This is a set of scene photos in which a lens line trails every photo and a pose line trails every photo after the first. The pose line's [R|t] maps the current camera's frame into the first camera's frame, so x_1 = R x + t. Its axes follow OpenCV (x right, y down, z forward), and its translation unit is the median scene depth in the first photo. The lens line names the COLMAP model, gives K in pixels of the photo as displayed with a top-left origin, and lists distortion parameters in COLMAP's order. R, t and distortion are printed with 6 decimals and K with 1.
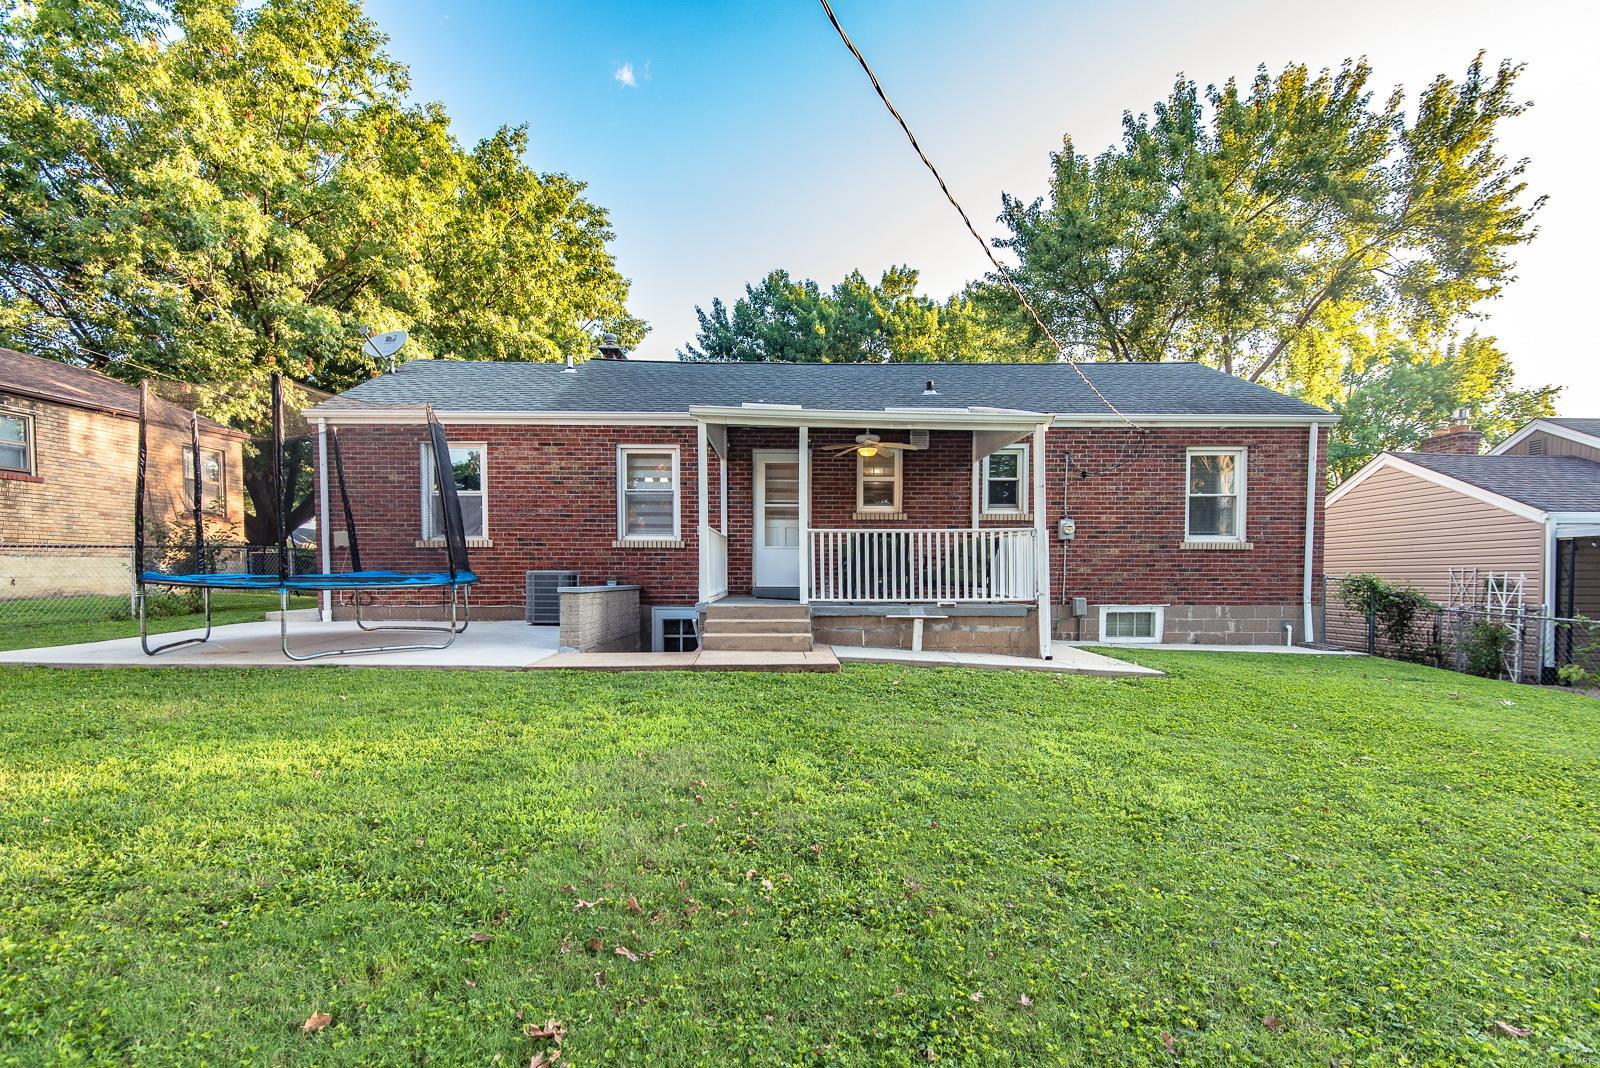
lens RADIAL K [[735.1, 0, 799.3], [0, 735.1, 519.3], [0, 0, 1]] dist [0.027736, -0.012232]
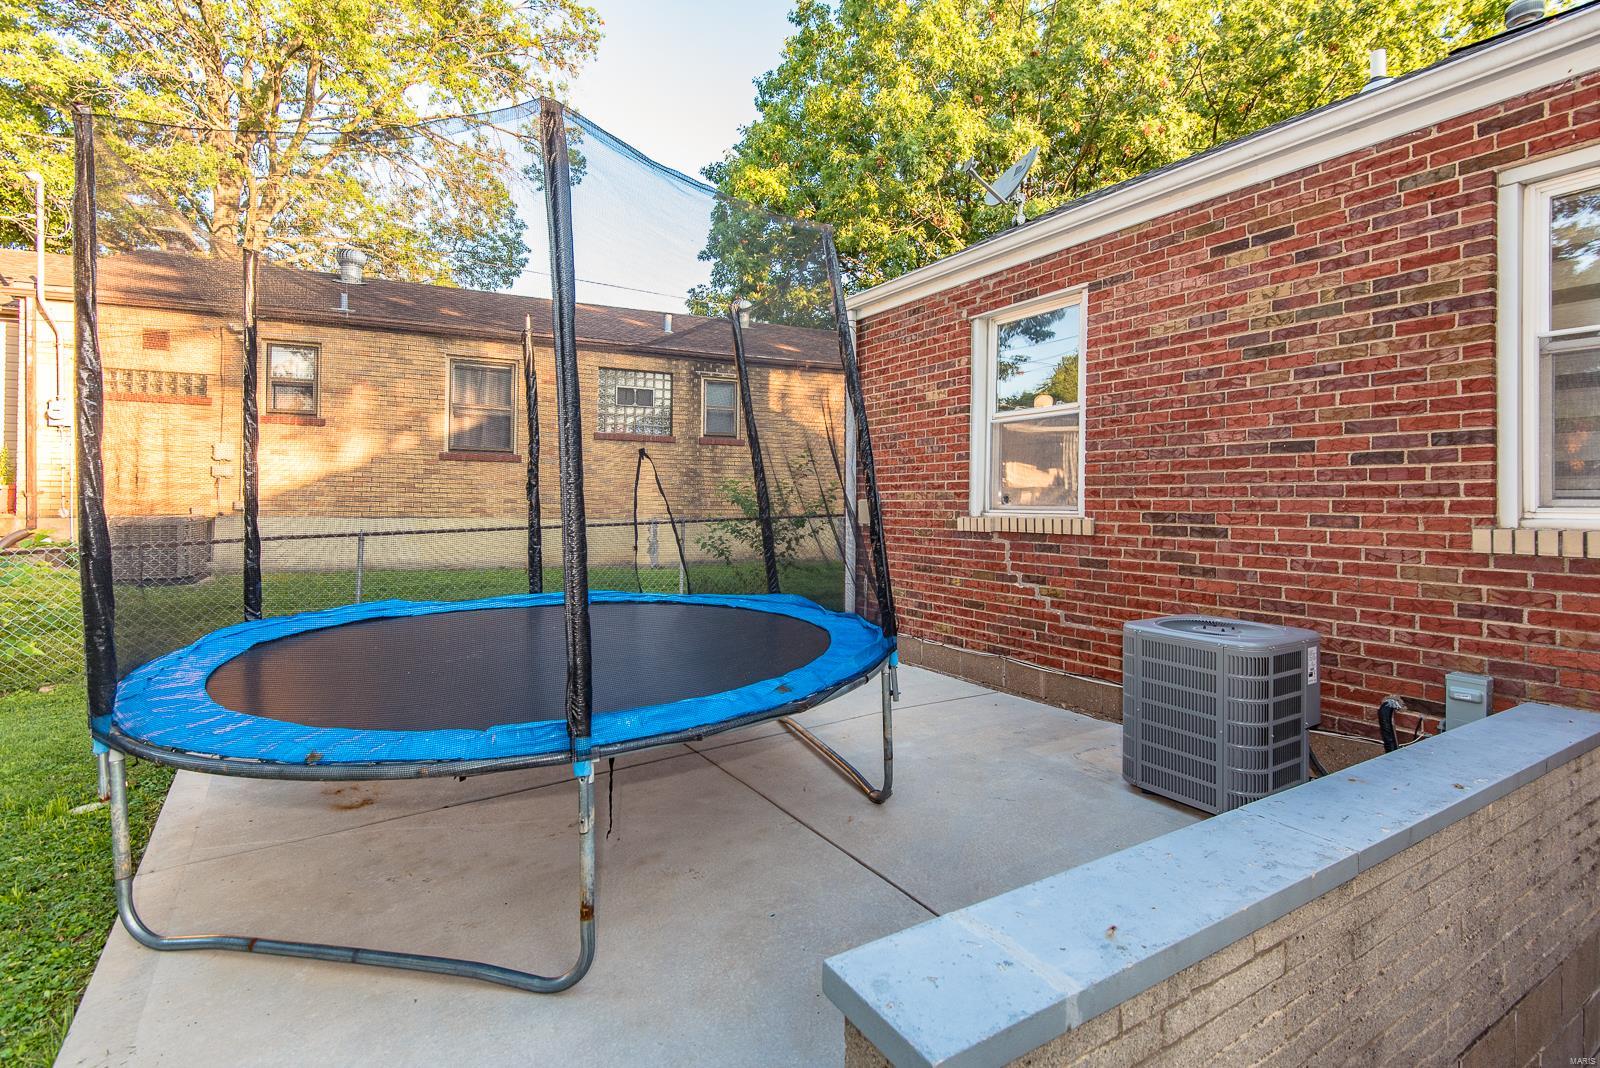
lens RADIAL K [[735.1, 0, 799.3], [0, 735.1, 519.3], [0, 0, 1]] dist [0.027736, -0.012232]
pose [[0.502007, 0.022271, -0.864576, -0.131299], [0.055513, 0.996777, 0.057909, -0.003809], [0.863080, -0.077066, 0.499153, 0.606073]]
